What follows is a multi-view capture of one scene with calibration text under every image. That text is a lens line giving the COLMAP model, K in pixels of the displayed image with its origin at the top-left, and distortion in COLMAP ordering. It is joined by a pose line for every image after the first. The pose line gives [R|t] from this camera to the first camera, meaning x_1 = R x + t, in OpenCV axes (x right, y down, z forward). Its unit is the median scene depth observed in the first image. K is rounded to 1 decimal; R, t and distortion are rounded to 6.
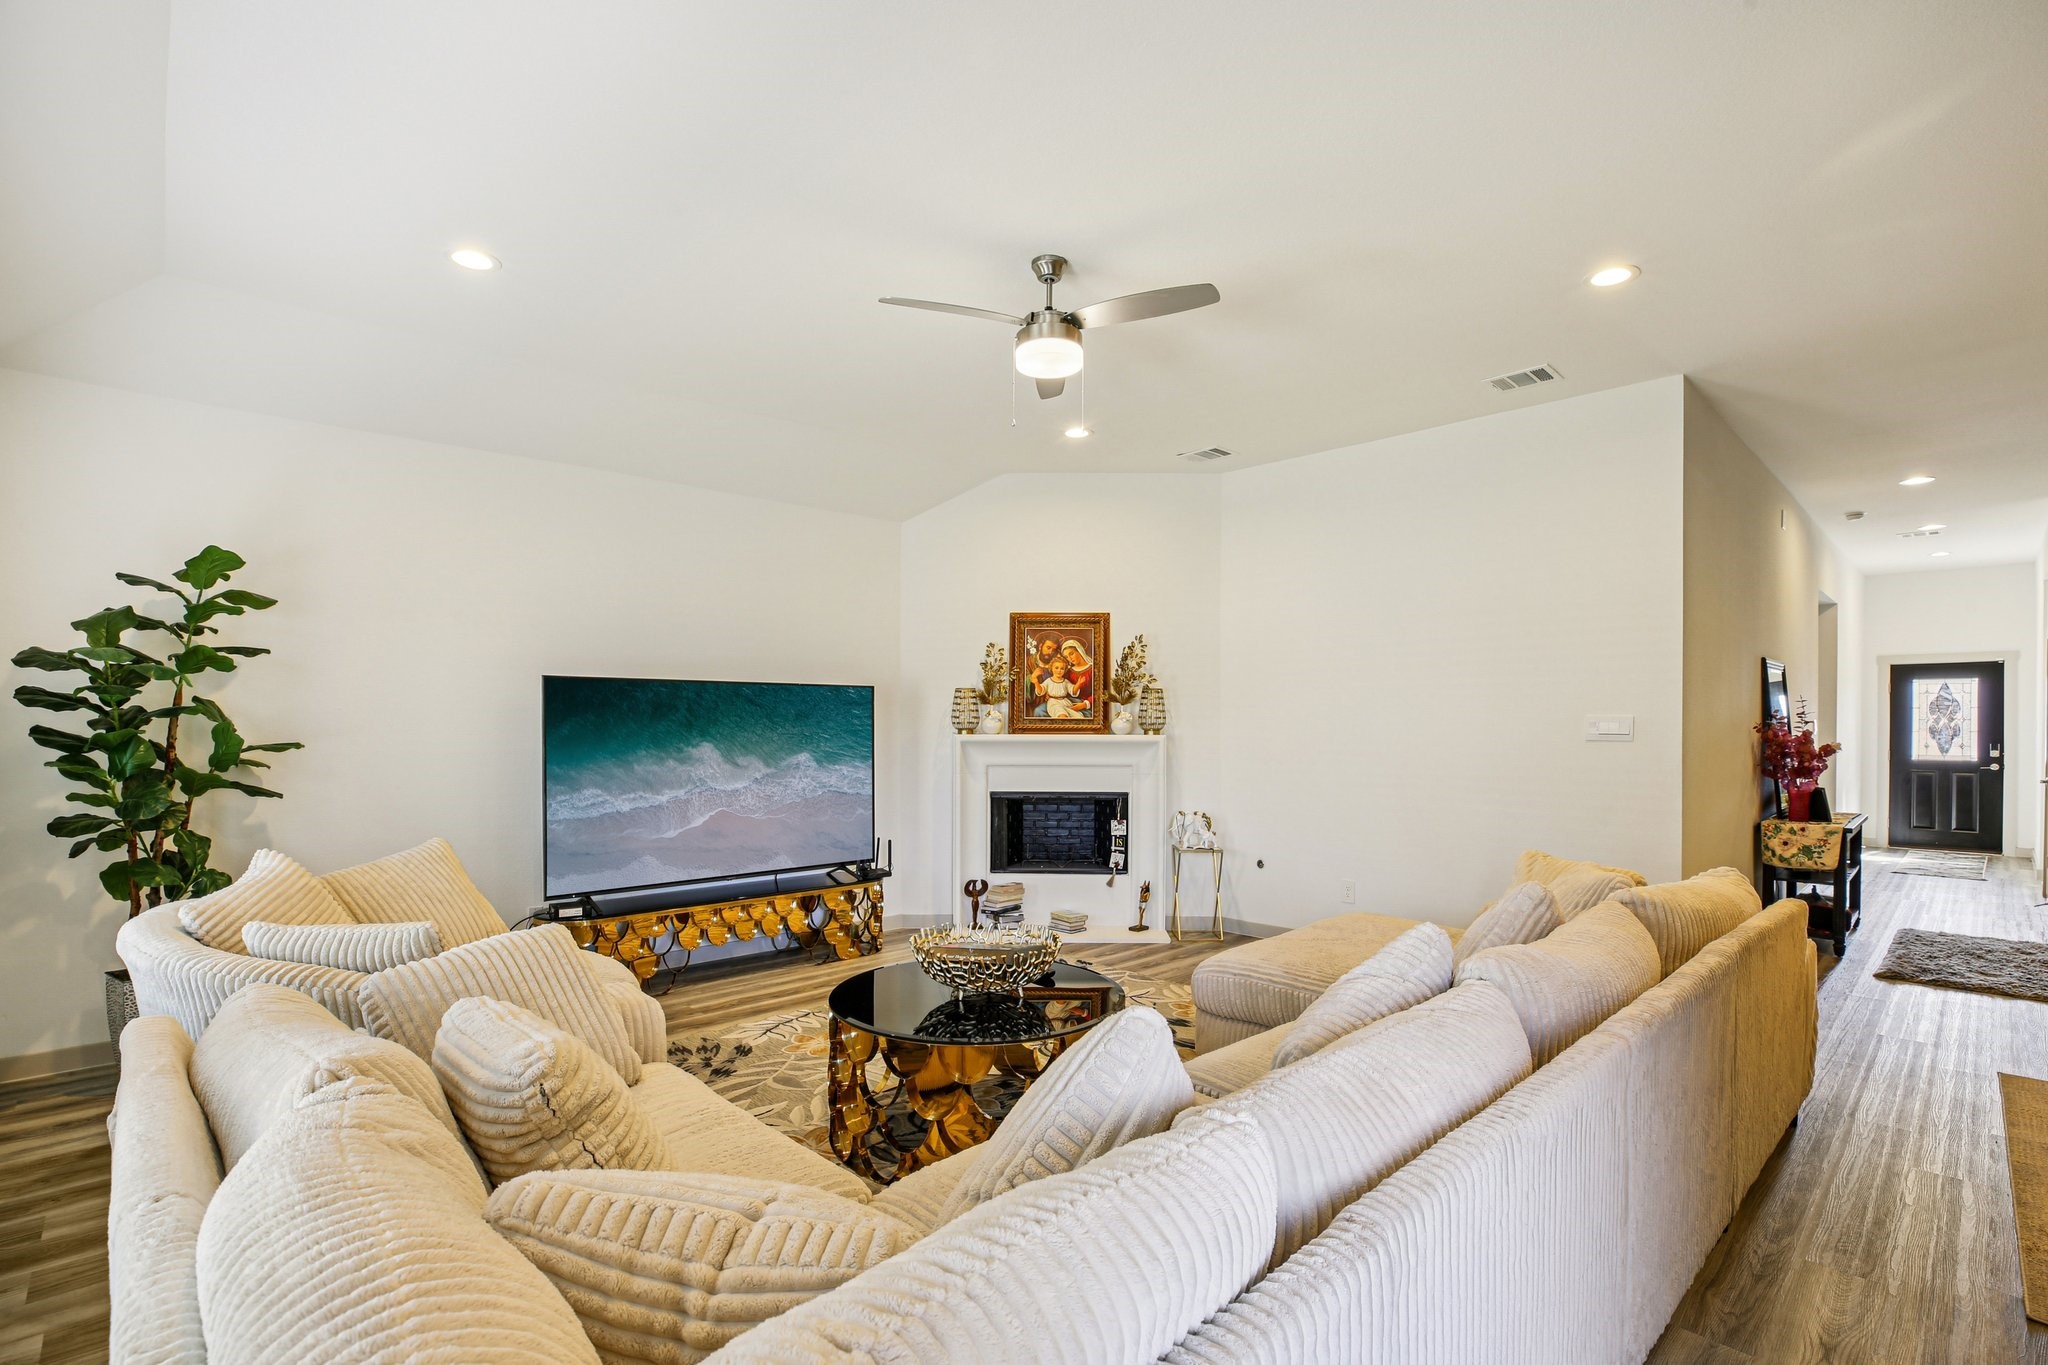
lens RADIAL K [[939.8, 0, 1022.3], [0, 939.8, 735.5], [0, 0, 1]] dist [-0.041915, 0.010099]
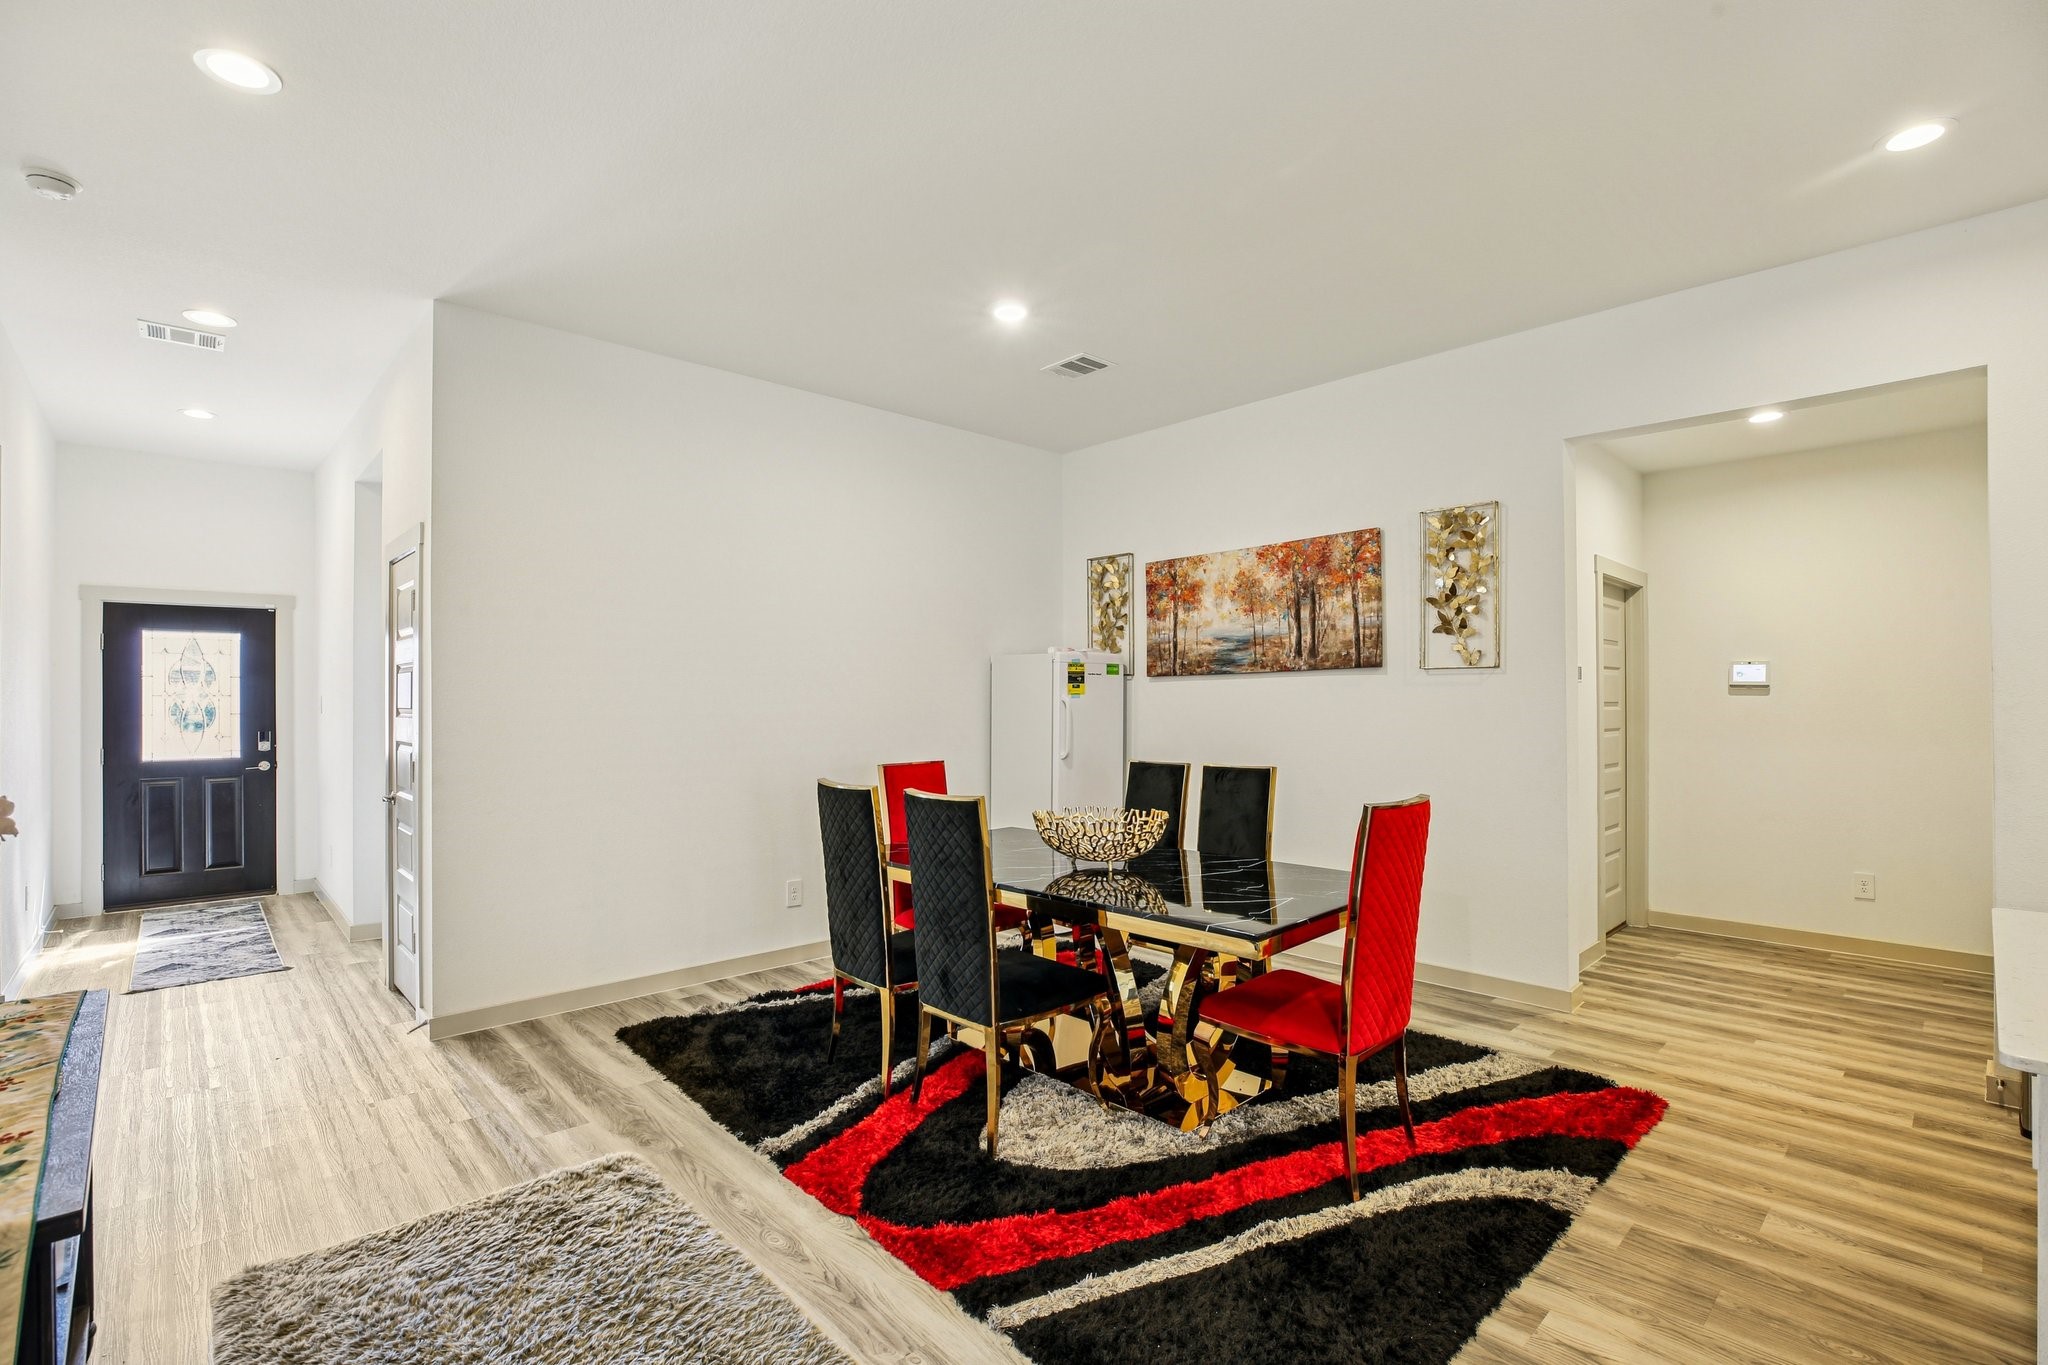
lens RADIAL K [[939.8, 0, 1018.2], [0, 939.8, 690.9], [0, 0, 1]] dist [-0.041915, 0.010099]
pose [[0.003142, 0.003564, 0.999989, 0.596500], [0.019532, 0.999803, -0.003625, -0.011438], [-0.999804, 0.019543, 0.003071, 0.664069]]
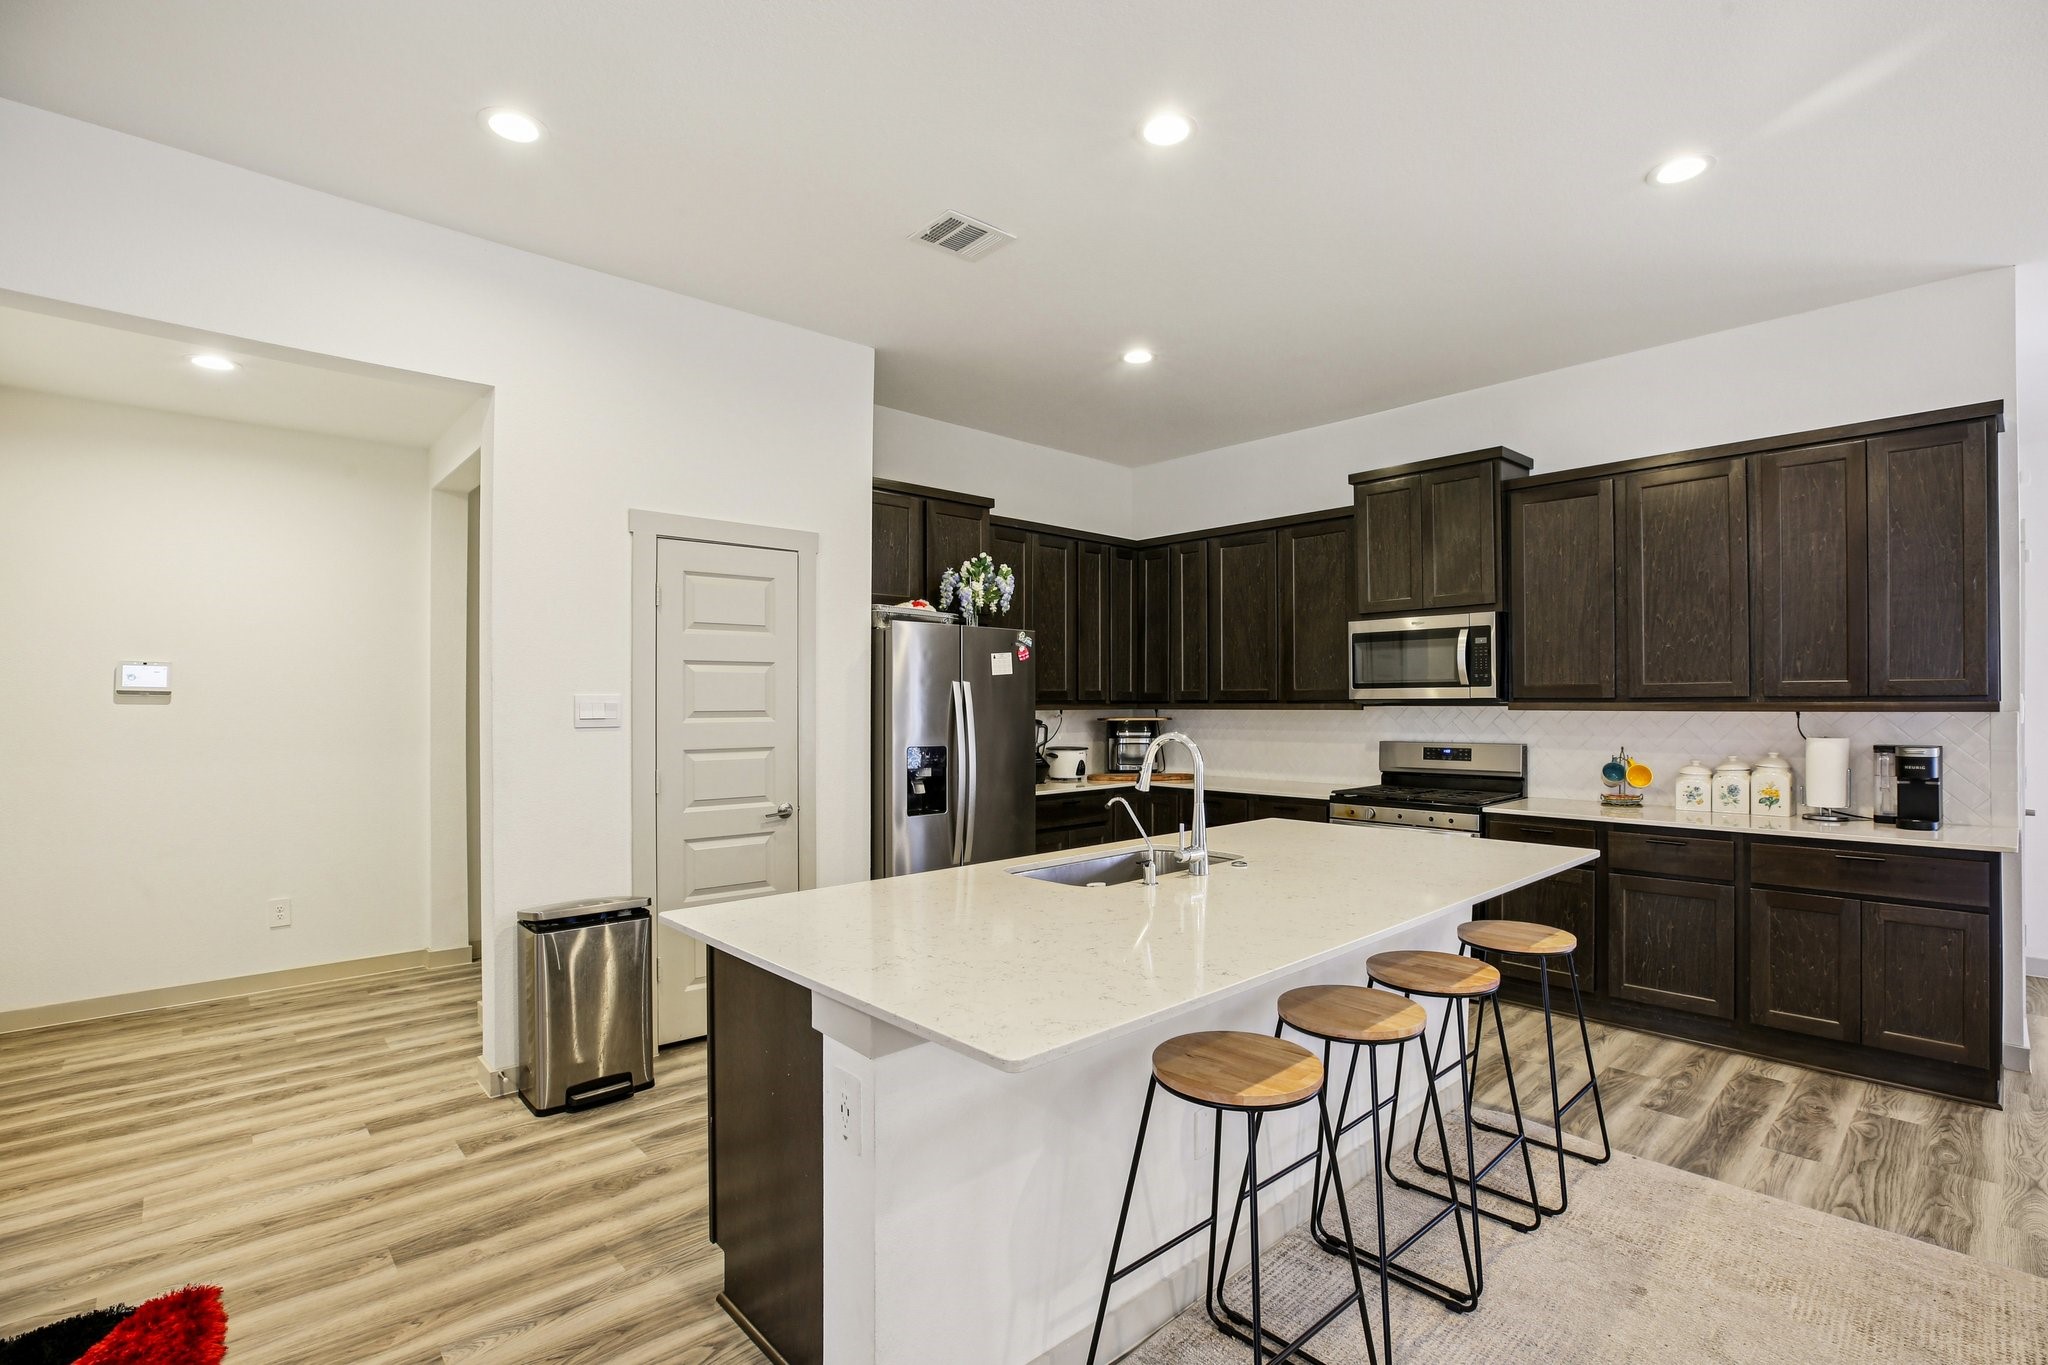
lens RADIAL K [[939.8, 0, 1021.5], [0, 939.8, 694.5], [0, 0, 1]] dist [-0.041915, 0.010099]
pose [[-0.999911, -0.000016, 0.013374, 0.788525], [0.000080, 0.999974, 0.007191, -0.009143], [-0.013373, 0.007191, -0.999885, 0.653881]]
